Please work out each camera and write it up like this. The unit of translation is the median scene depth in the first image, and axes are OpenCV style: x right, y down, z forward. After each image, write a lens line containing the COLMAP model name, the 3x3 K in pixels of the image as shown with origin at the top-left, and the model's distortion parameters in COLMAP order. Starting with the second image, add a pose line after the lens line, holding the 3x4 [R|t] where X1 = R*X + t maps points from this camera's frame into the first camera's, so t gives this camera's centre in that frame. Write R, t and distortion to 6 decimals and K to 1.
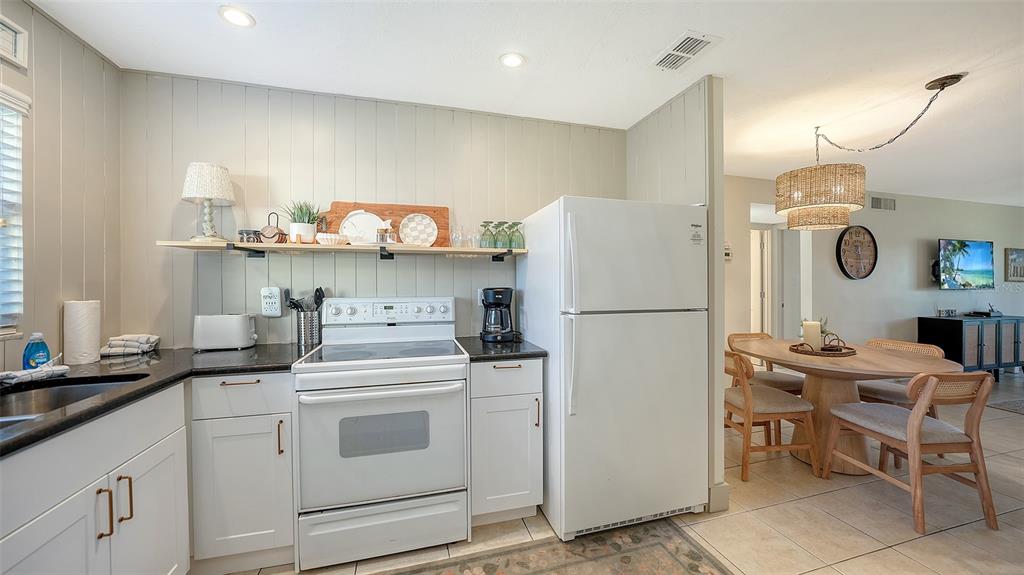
lens RADIAL K [[368.2, 0, 510.1], [0, 368.2, 278.7], [0, 0, 1]] dist [-0.020712, 0.004859]
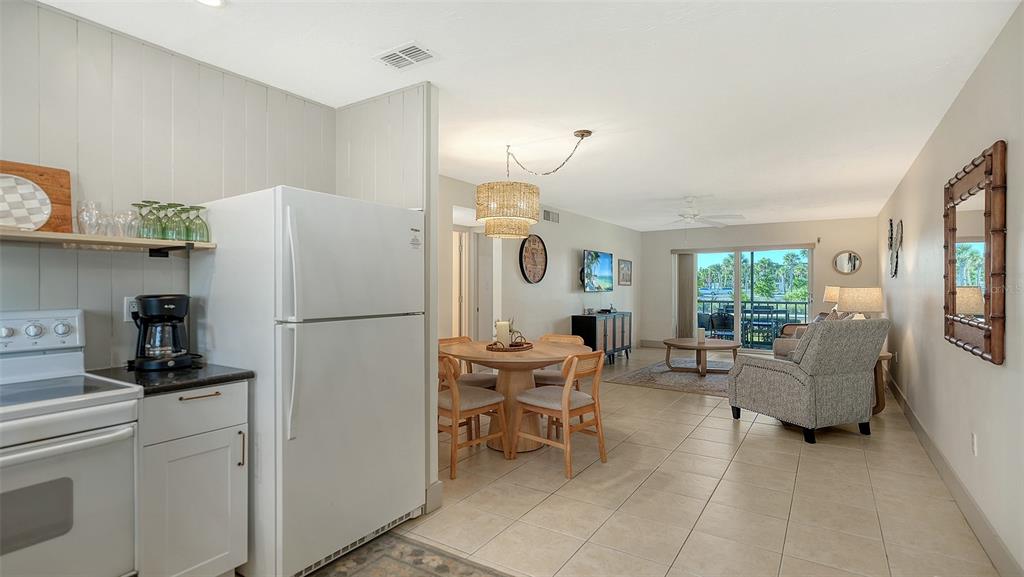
lens RADIAL K [[485.3, 0, 508.2], [0, 485.3, 284.1], [0, 0, 1]] dist [0.002860, 0.000058]
pose [[0.757908, 0.000848, 0.652361, -0.143958], [-0.004131, 0.999985, 0.003499, -0.001806], [-0.652348, -0.005347, 0.757900, -0.151811]]
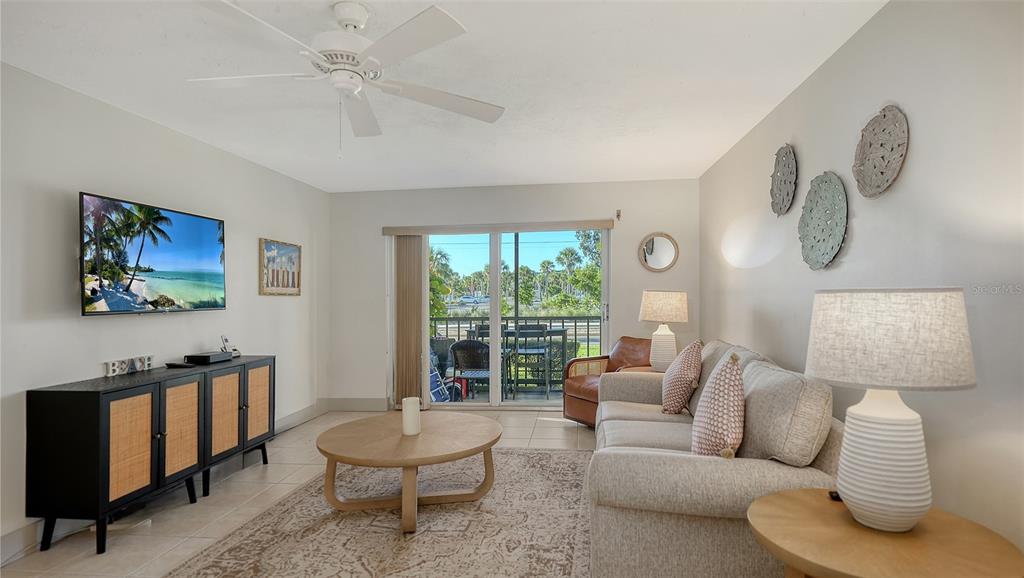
lens RADIAL K [[543.8, 0, 512.3], [0, 543.8, 280.6], [0, 0, 1]] dist [-0.000828, -0.000088]
pose [[0.384058, 0.016243, 0.923166, 1.979732], [0.004183, 0.999804, -0.019331, 0.010298], [-0.923299, 0.011286, 0.383915, 0.767456]]
